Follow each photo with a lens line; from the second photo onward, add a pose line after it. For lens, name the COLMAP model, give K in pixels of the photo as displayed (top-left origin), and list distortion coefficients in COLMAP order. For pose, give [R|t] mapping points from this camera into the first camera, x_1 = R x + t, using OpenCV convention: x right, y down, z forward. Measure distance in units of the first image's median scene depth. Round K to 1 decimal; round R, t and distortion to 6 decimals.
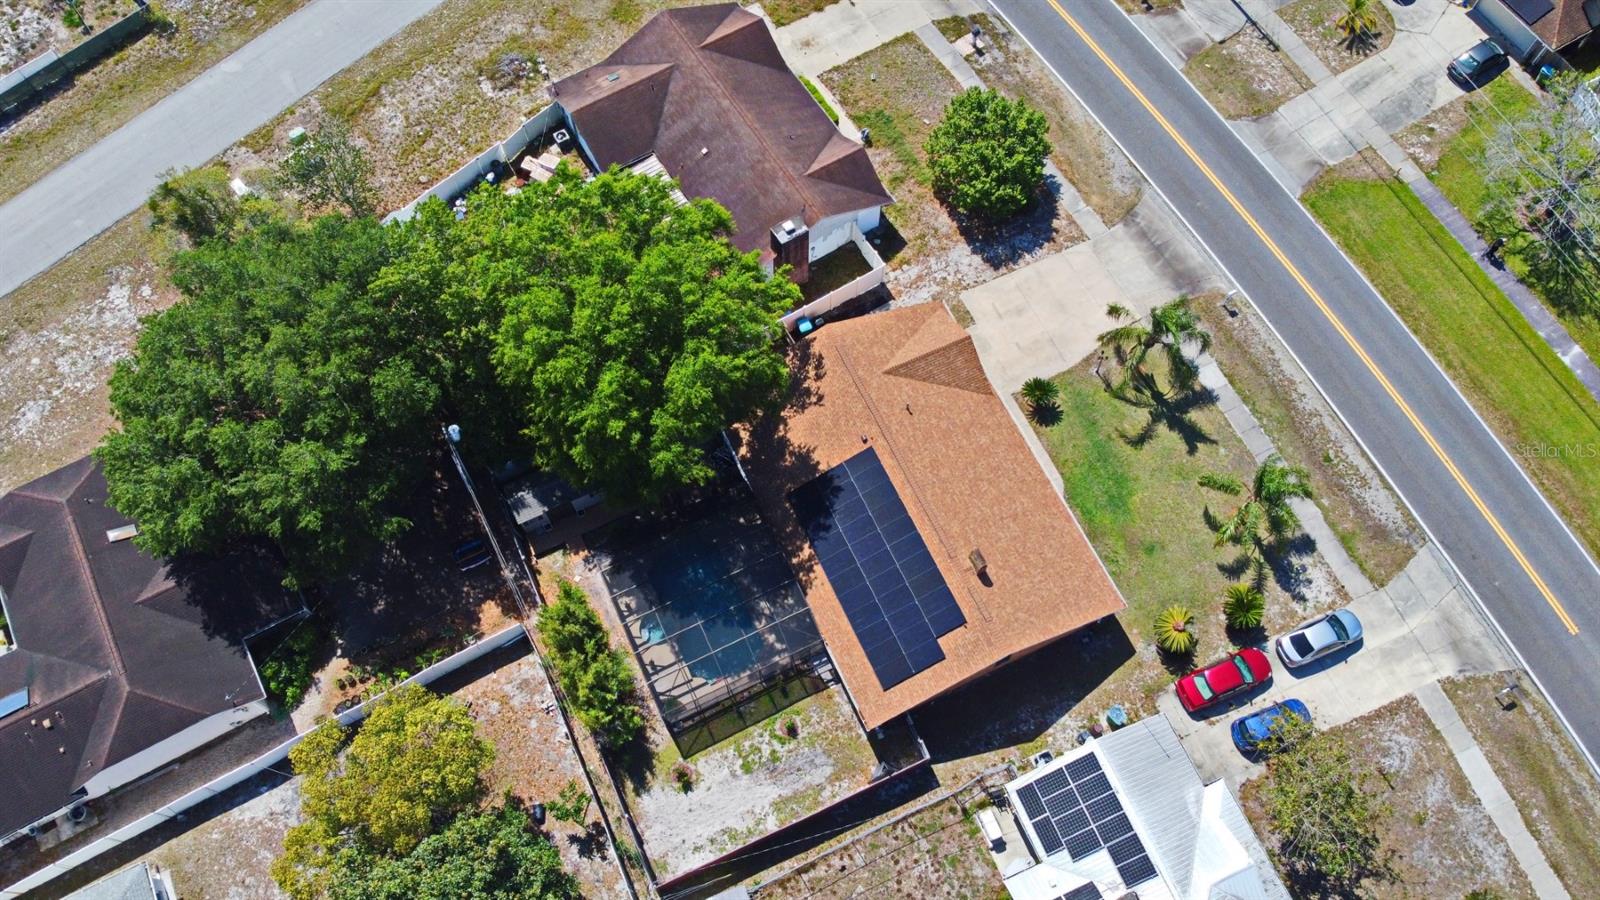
lens RADIAL K [[1183.2, 0, 791.1], [0, 1183.2, 455.5], [0, 0, 1]] dist [-0.002367, 0.002940]
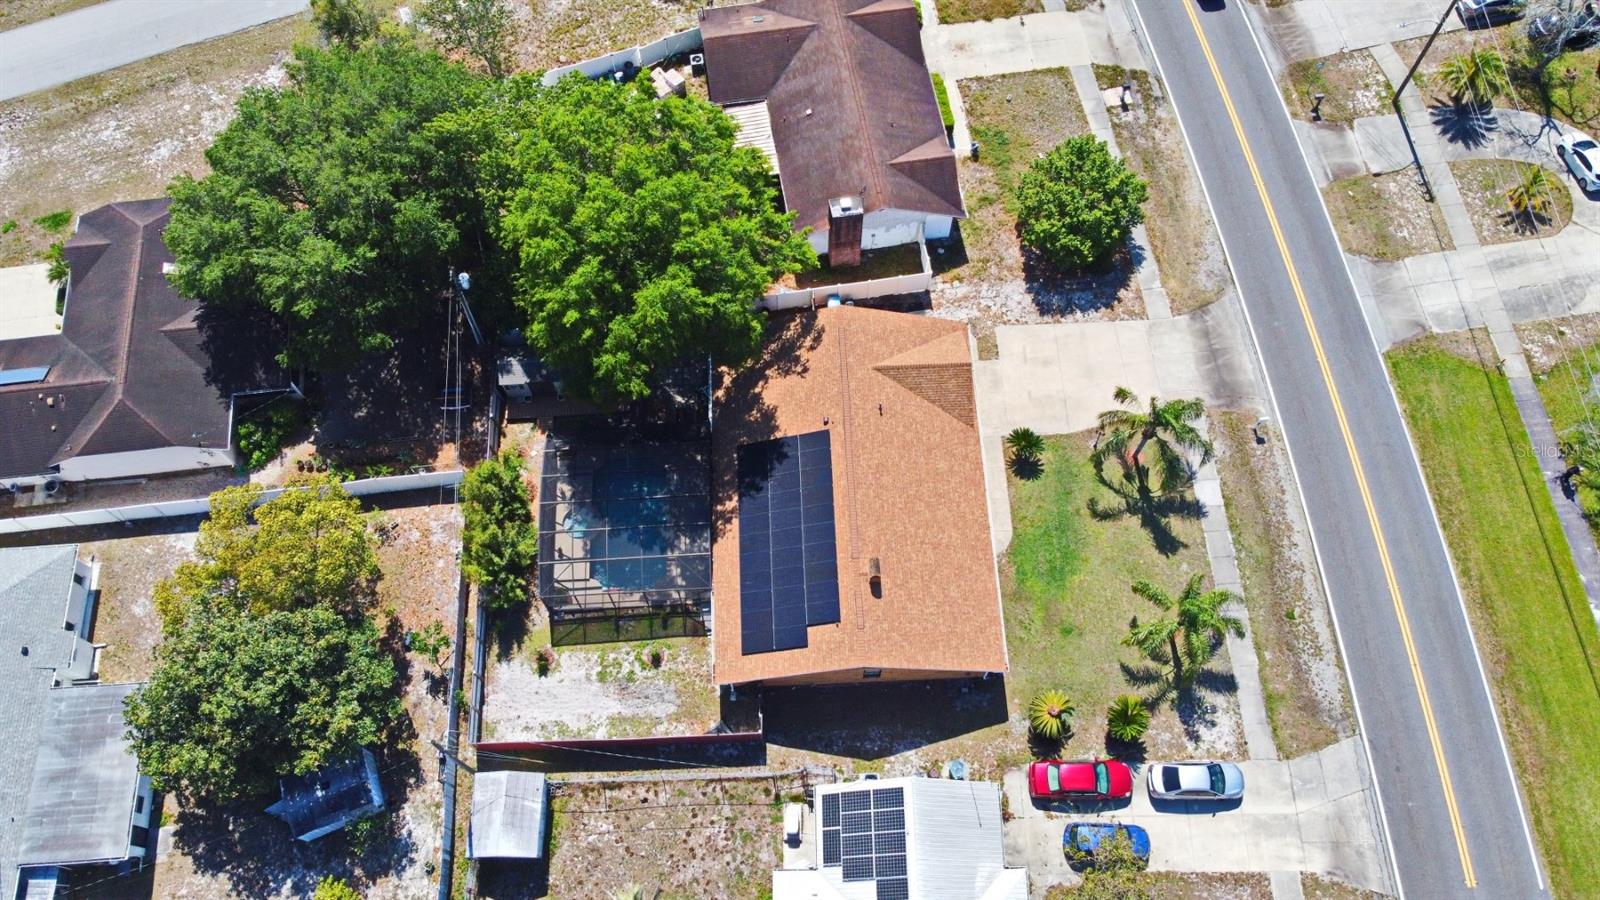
lens RADIAL K [[1183.2, 0, 804.0], [0, 1183.2, 451.4], [0, 0, 1]] dist [-0.002367, 0.002940]
pose [[0.923280, 0.349102, -0.160252, 0.212953], [-0.349132, 0.936628, 0.028903, -0.012071], [0.160187, 0.029264, 0.986653, -0.000873]]
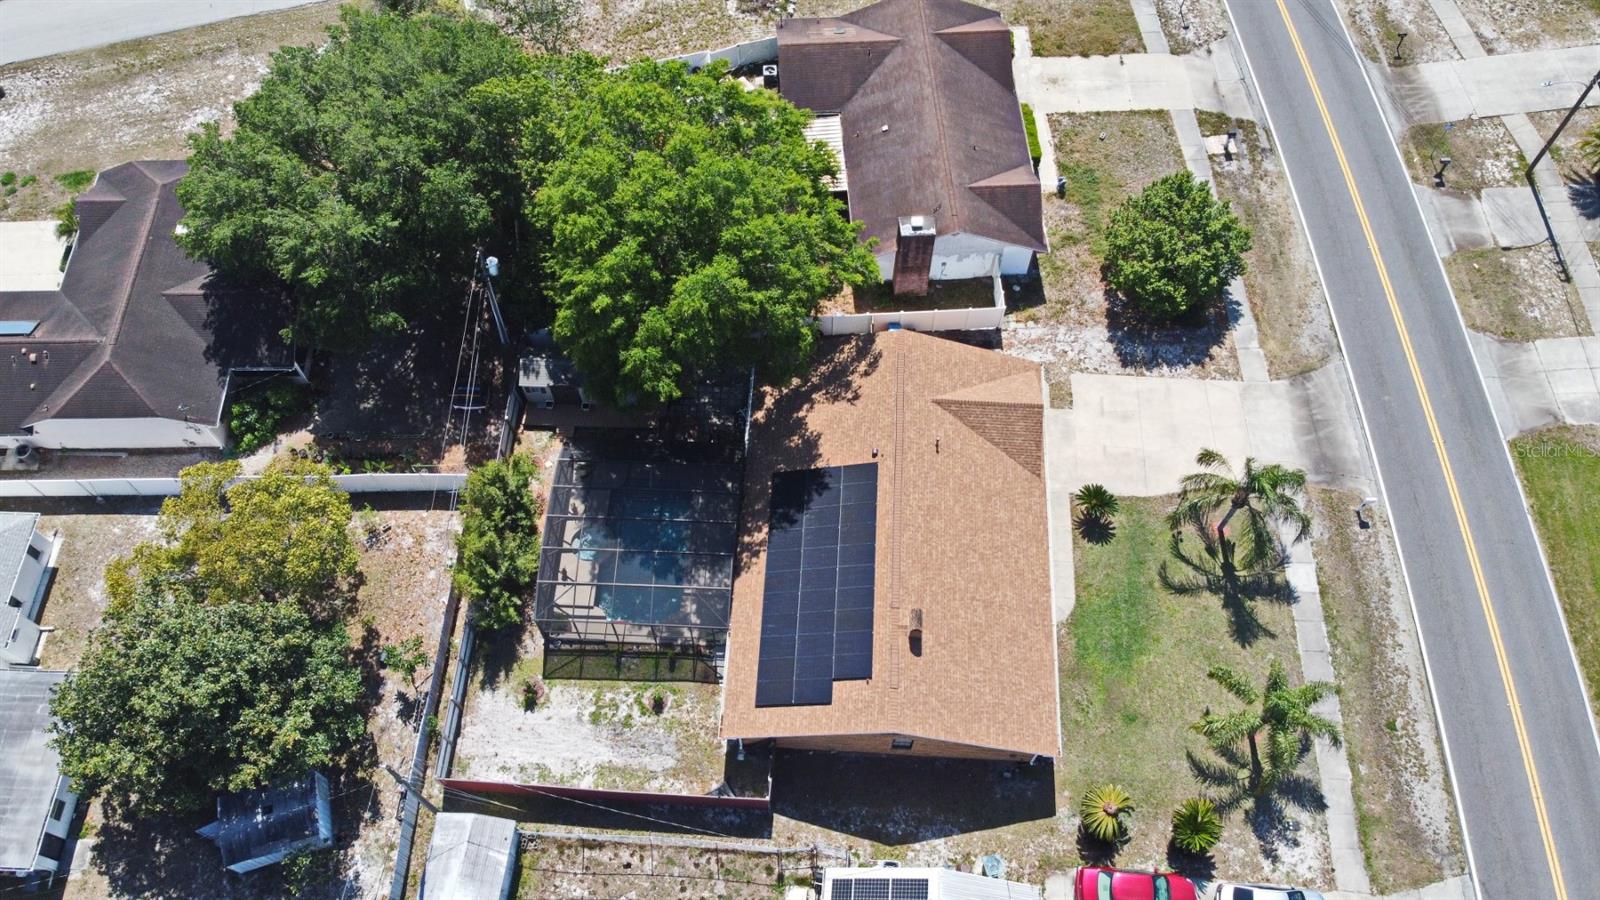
lens RADIAL K [[1183.2, 0, 805.6], [0, 1183.2, 457.6], [0, 0, 1]] dist [-0.002367, 0.002940]
pose [[0.881412, 0.418008, -0.219961, 0.211950], [-0.433536, 0.900777, -0.025421, 0.034532], [0.187510, 0.117767, 0.975177, 0.111890]]
